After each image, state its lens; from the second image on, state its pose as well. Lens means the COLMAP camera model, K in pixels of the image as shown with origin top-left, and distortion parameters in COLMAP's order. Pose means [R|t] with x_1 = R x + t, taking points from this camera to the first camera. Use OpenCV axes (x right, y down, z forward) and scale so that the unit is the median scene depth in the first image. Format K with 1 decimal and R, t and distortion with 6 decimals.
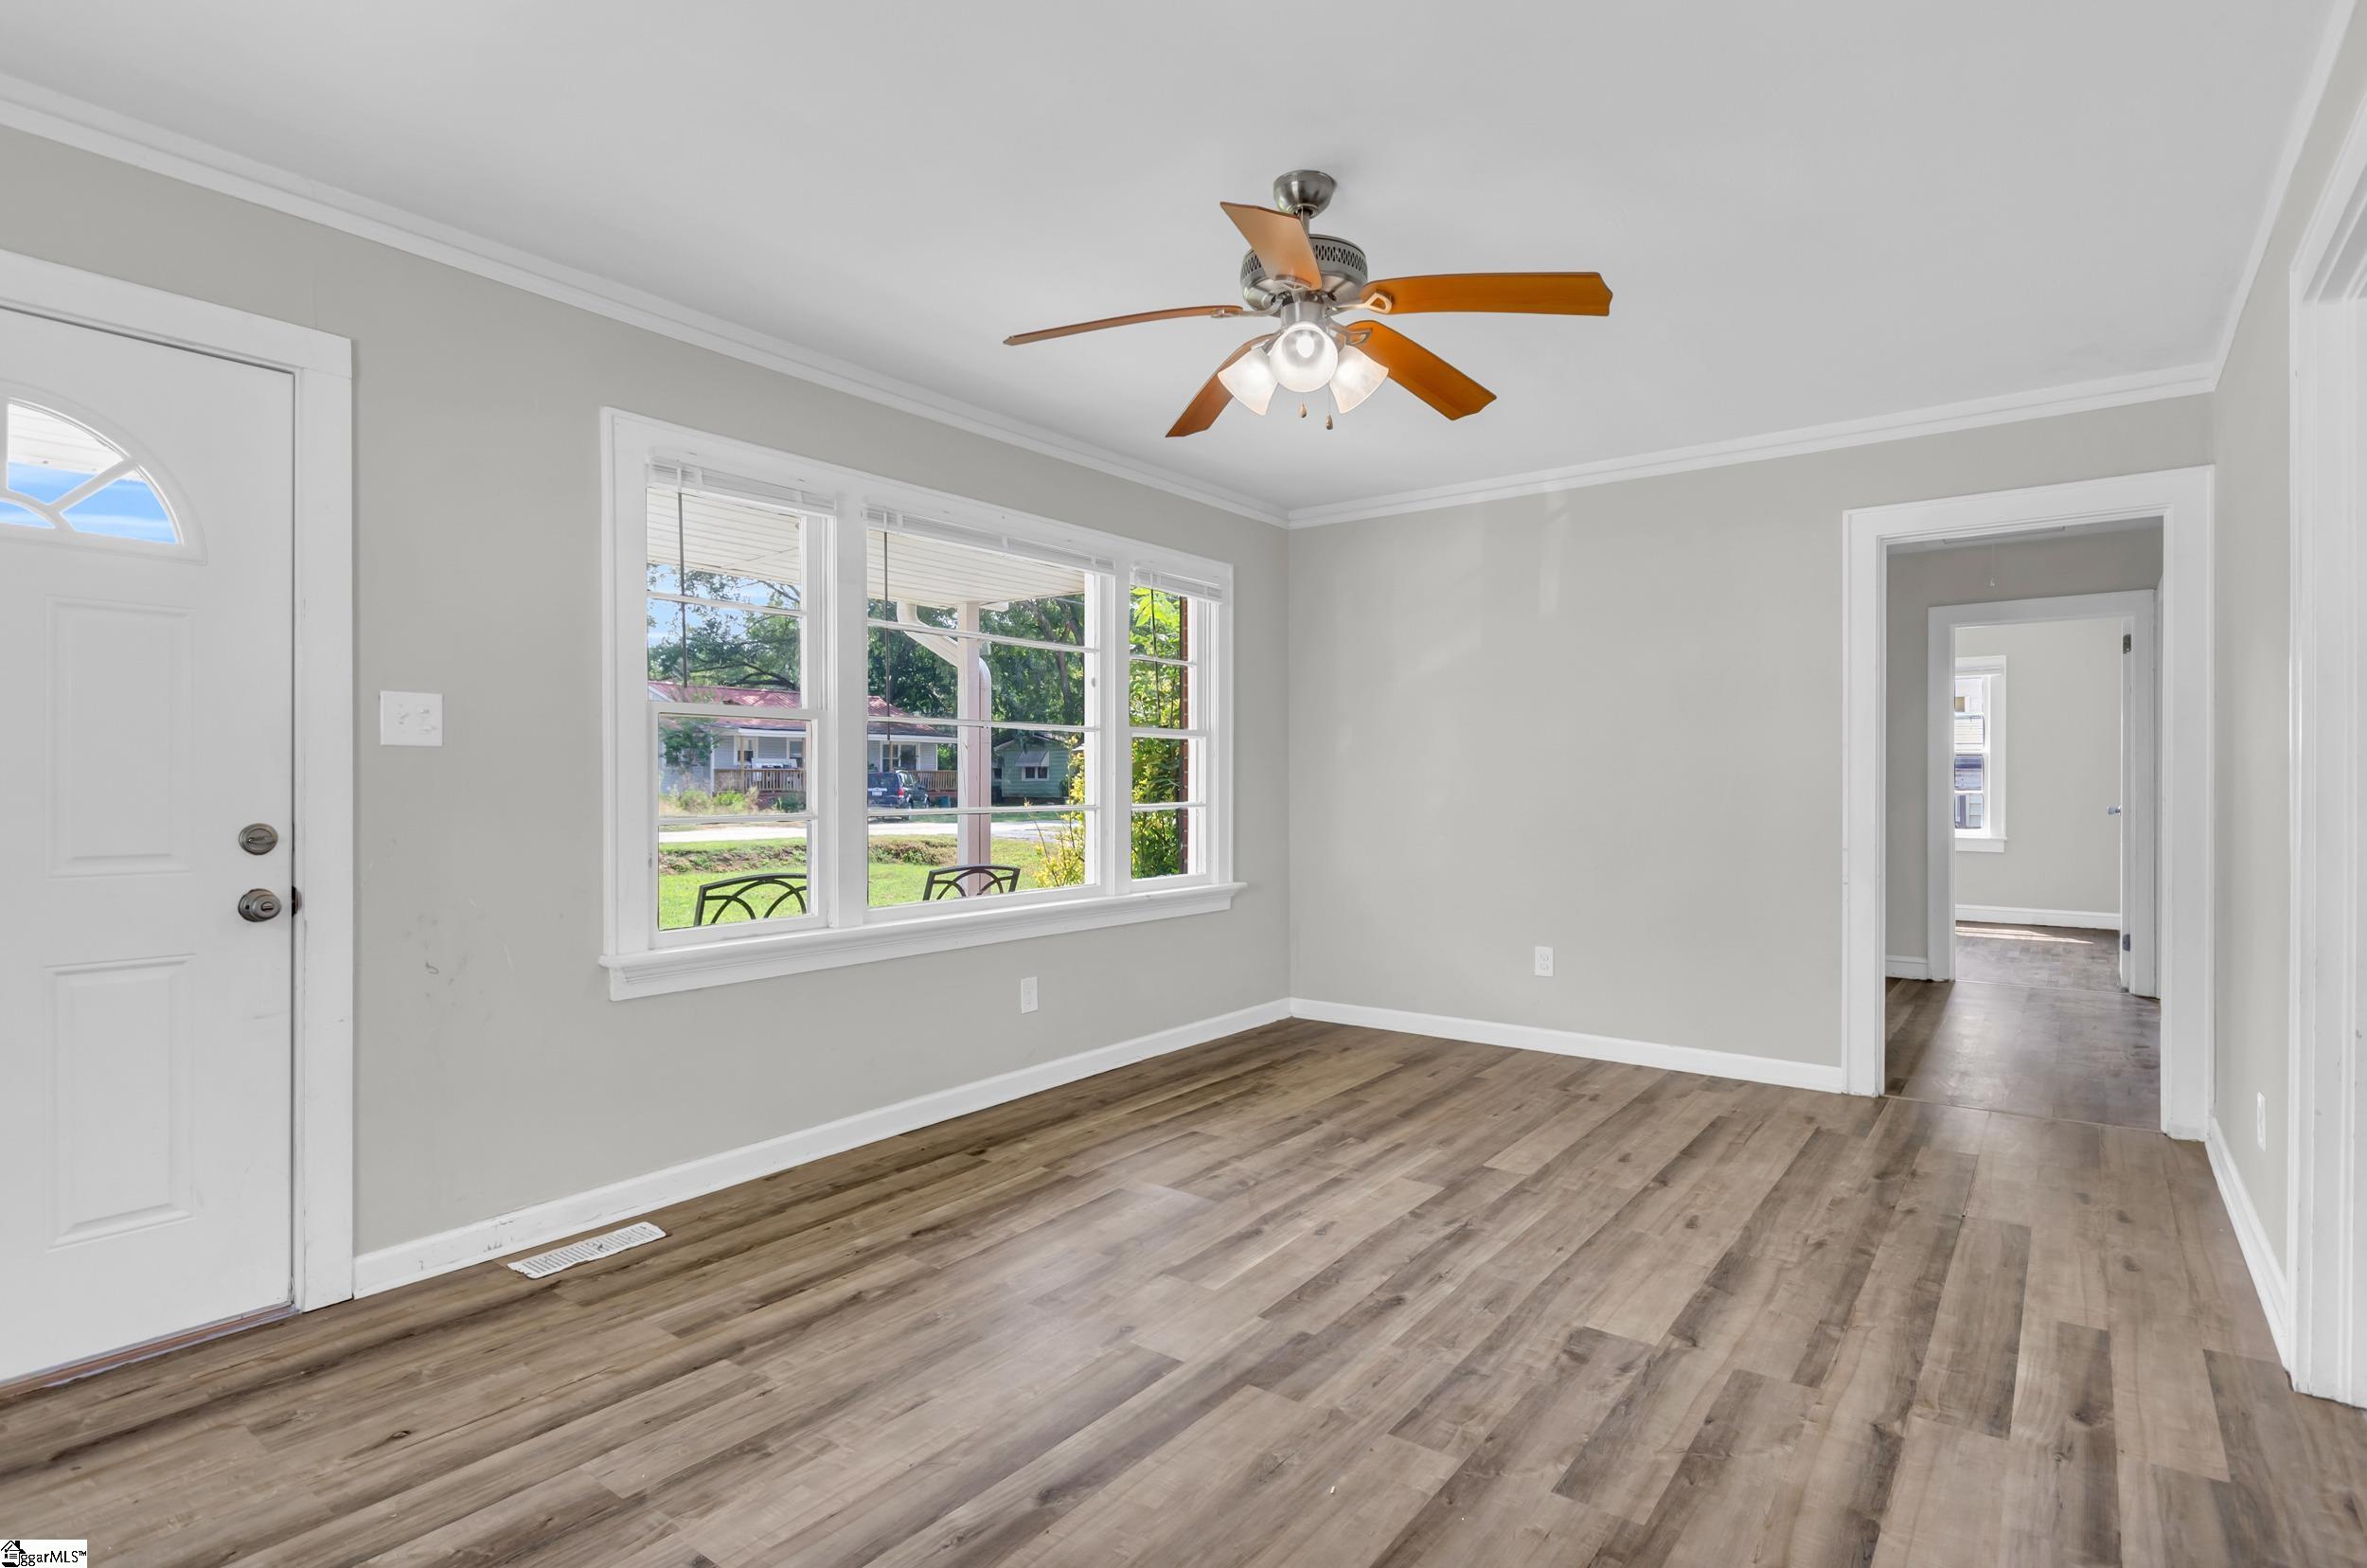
lens RADIAL K [[1182.1, 0, 1195.9], [0, 1182.1, 811.5], [0, 0, 1]] dist [0.001387, 0.000250]
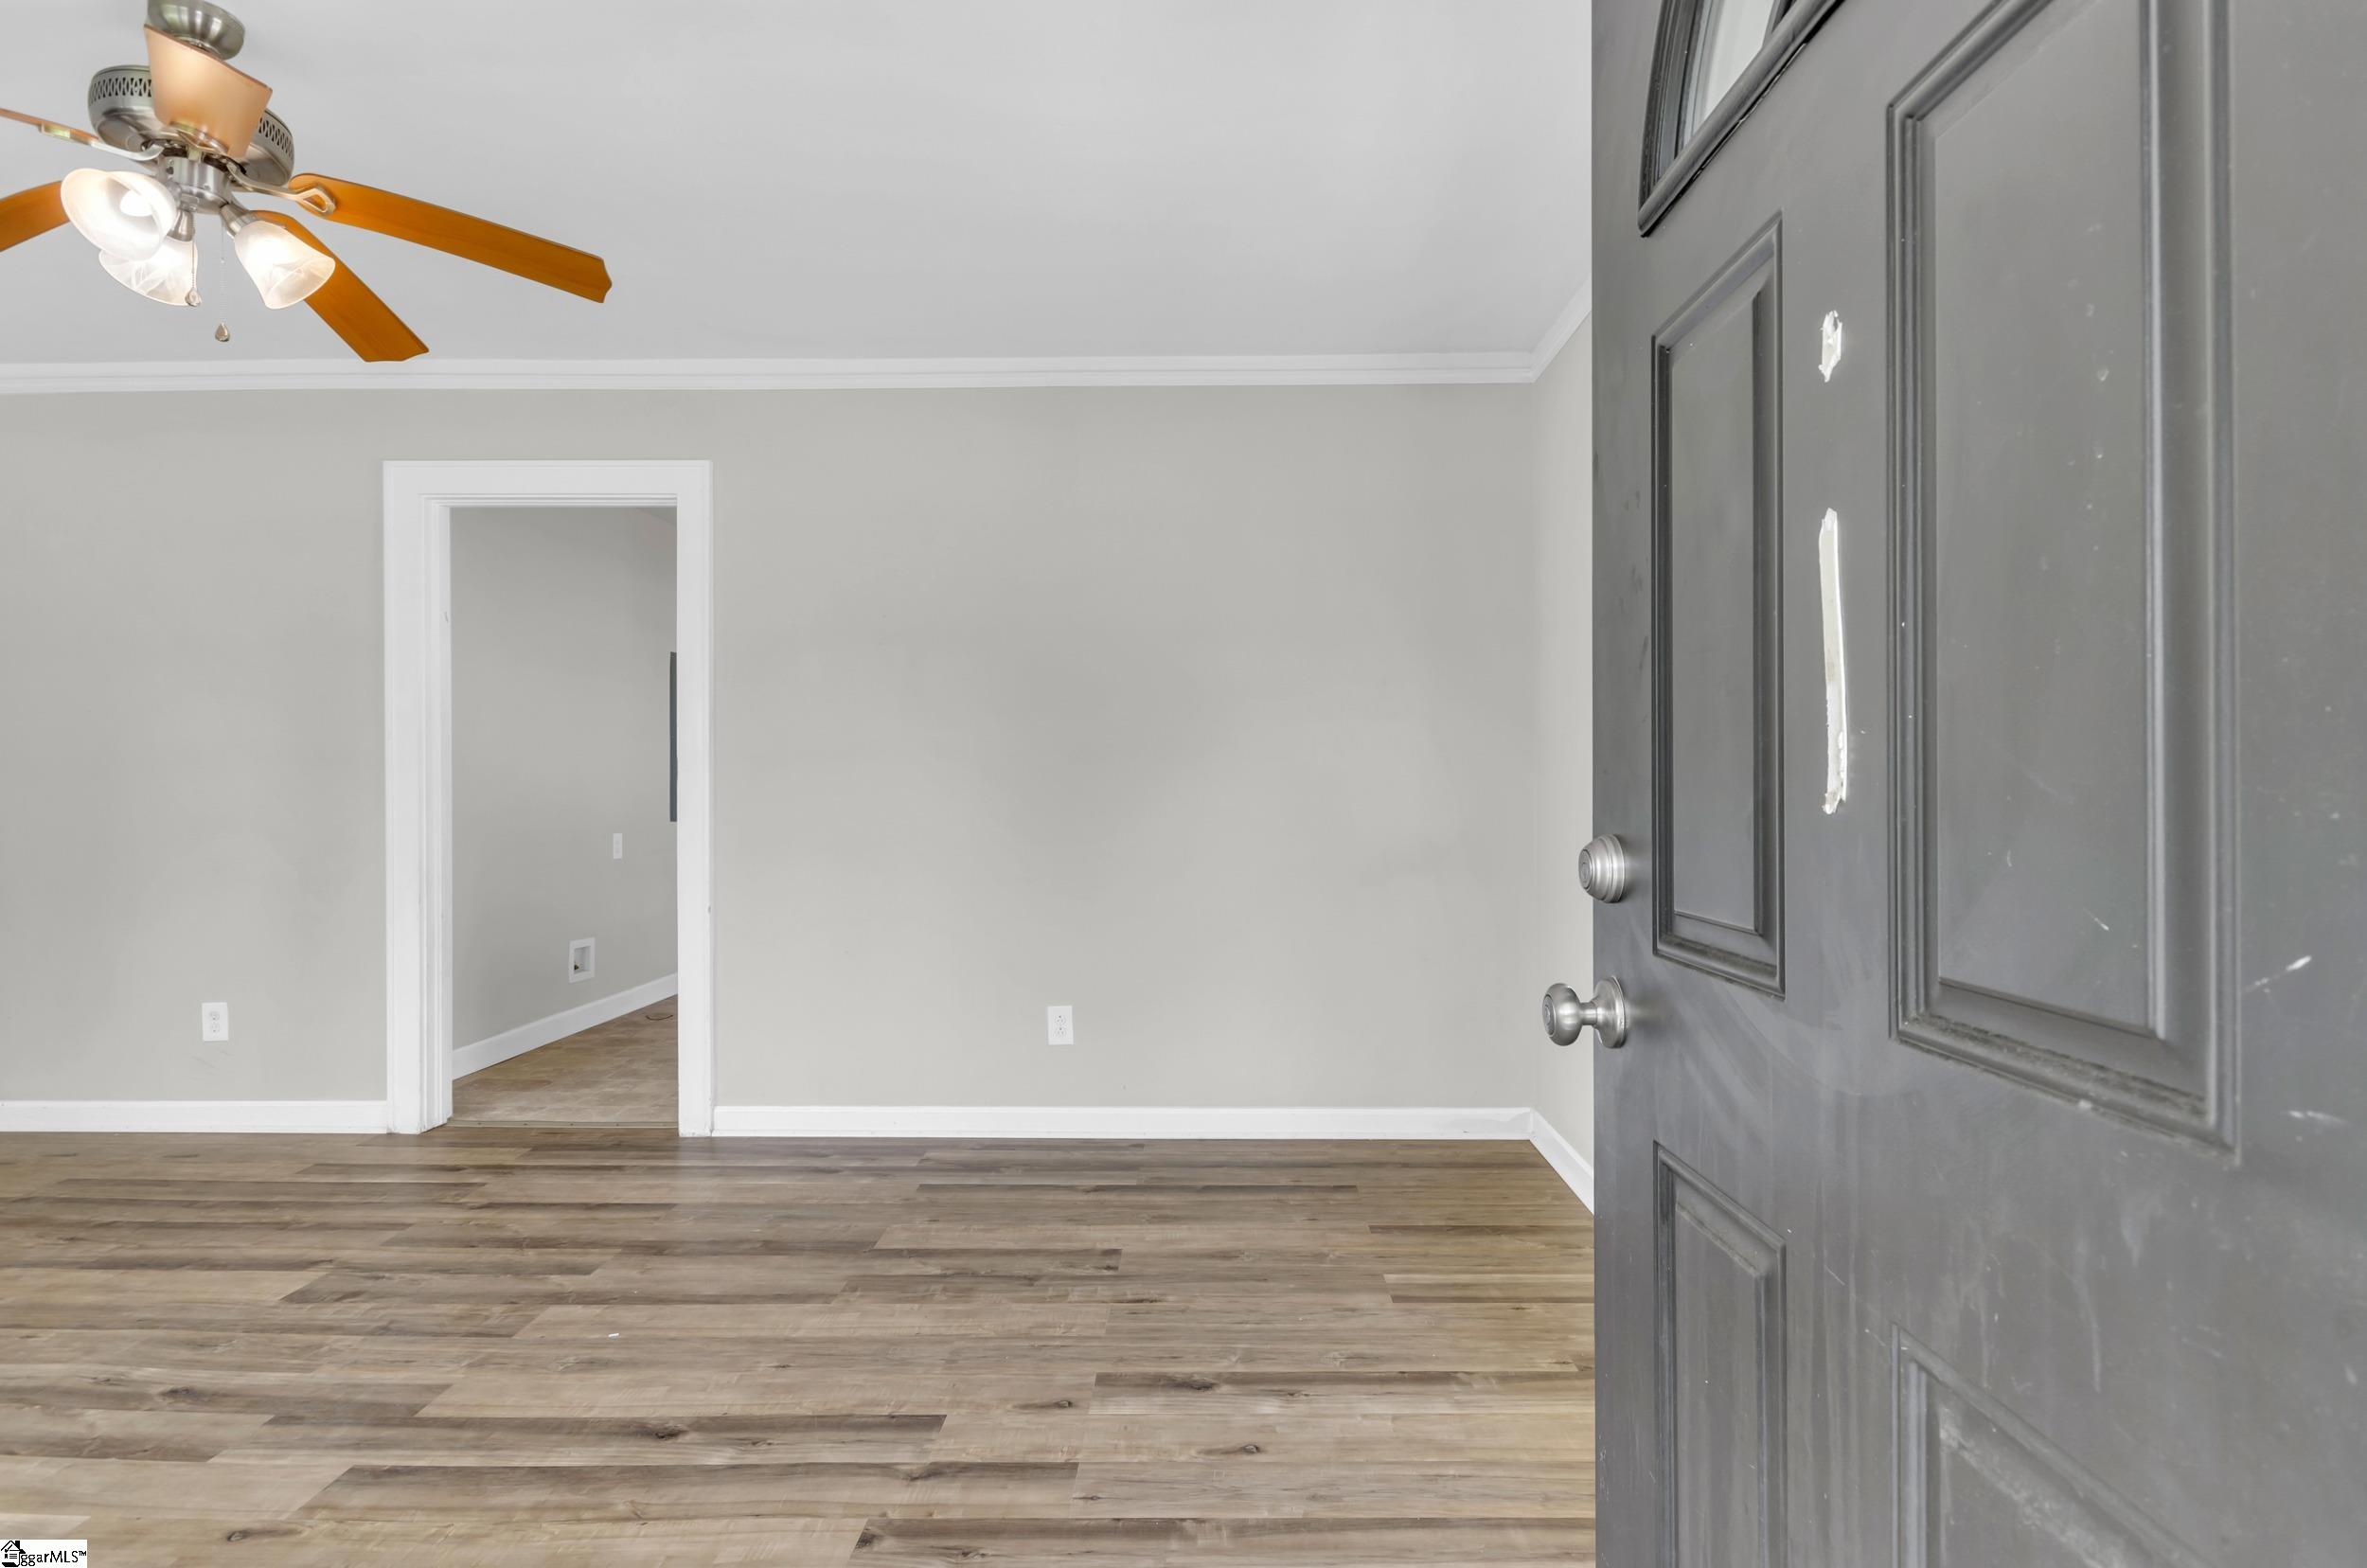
lens RADIAL K [[1183.4, 0, 1211.9], [0, 1183.4, 787.9], [0, 0, 1]] dist [-0.002620, -0.002998]
pose [[-0.590224, -0.002854, 0.807234, -1.010684], [0.023650, 0.999503, 0.020826, -0.014405], [-0.806893, 0.031383, -0.589863, 0.961975]]
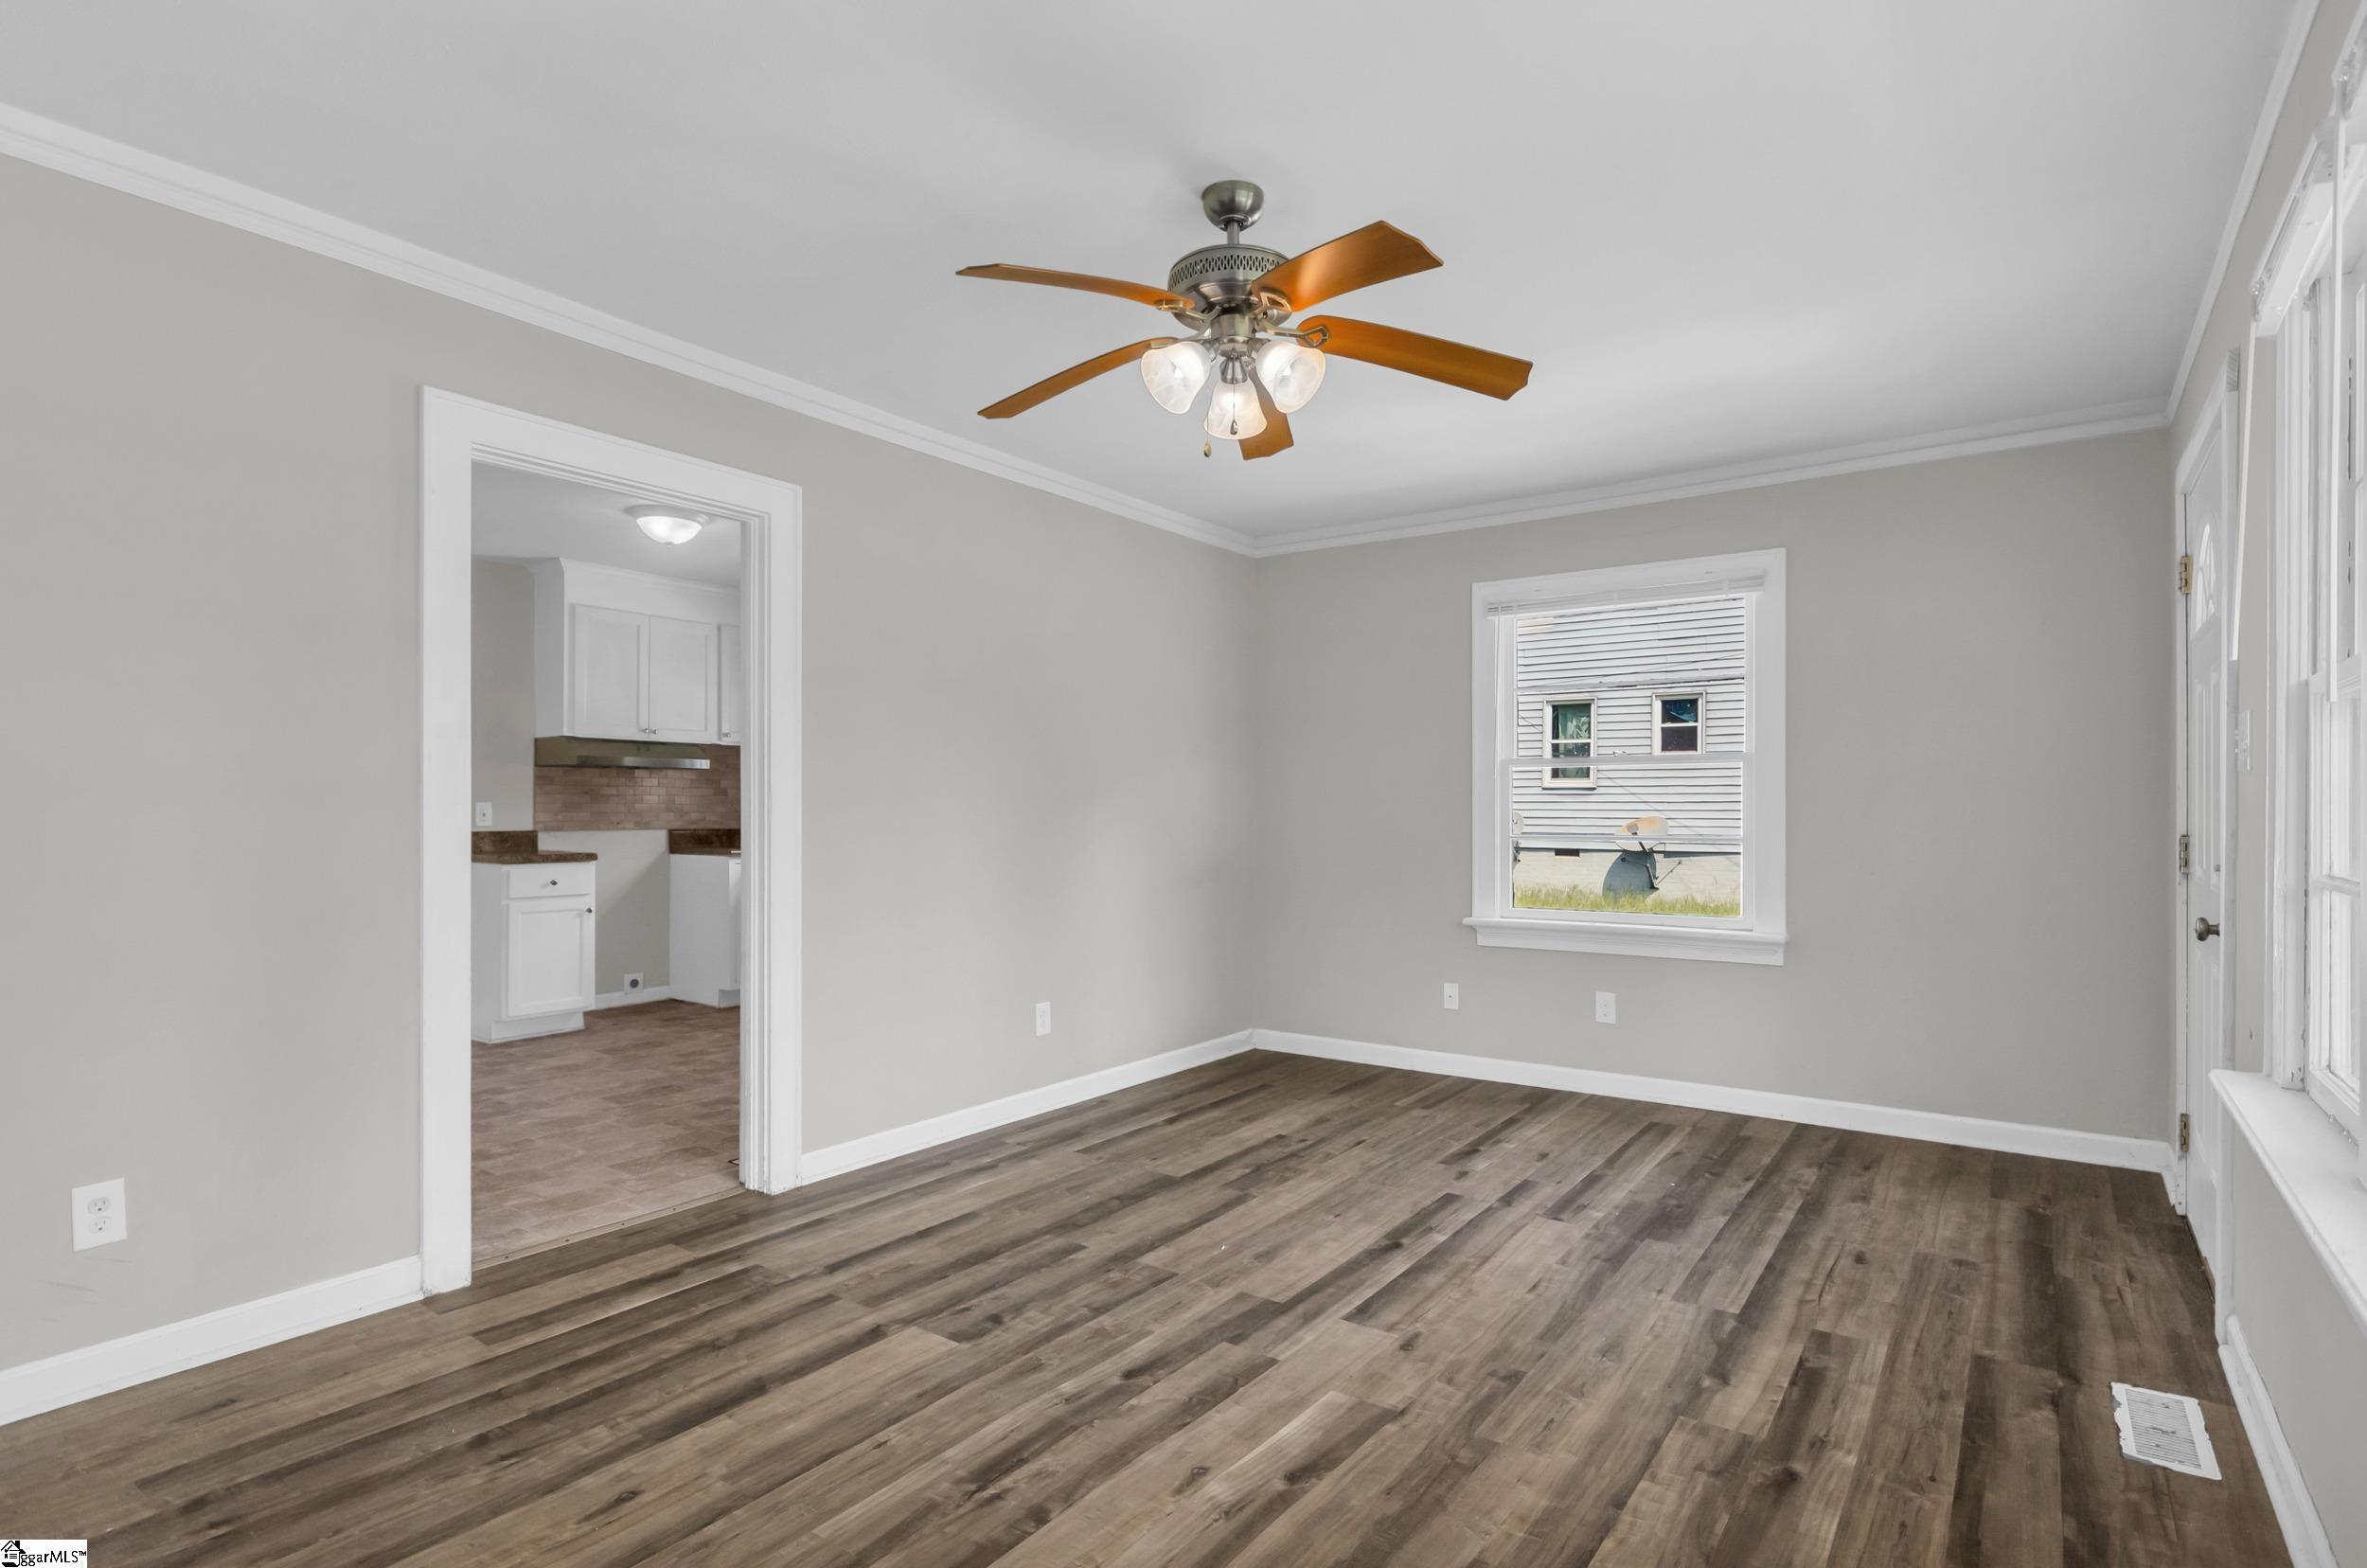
lens RADIAL K [[1182.1, 0, 1195.9], [0, 1182.1, 811.5], [0, 0, 1]] dist [0.001387, 0.000250]
pose [[-0.999688, 0.000274, -0.024960, 0.154273], [-0.000408, 0.999627, 0.027291, -0.054929], [0.024958, 0.027293, -0.999316, 2.073248]]
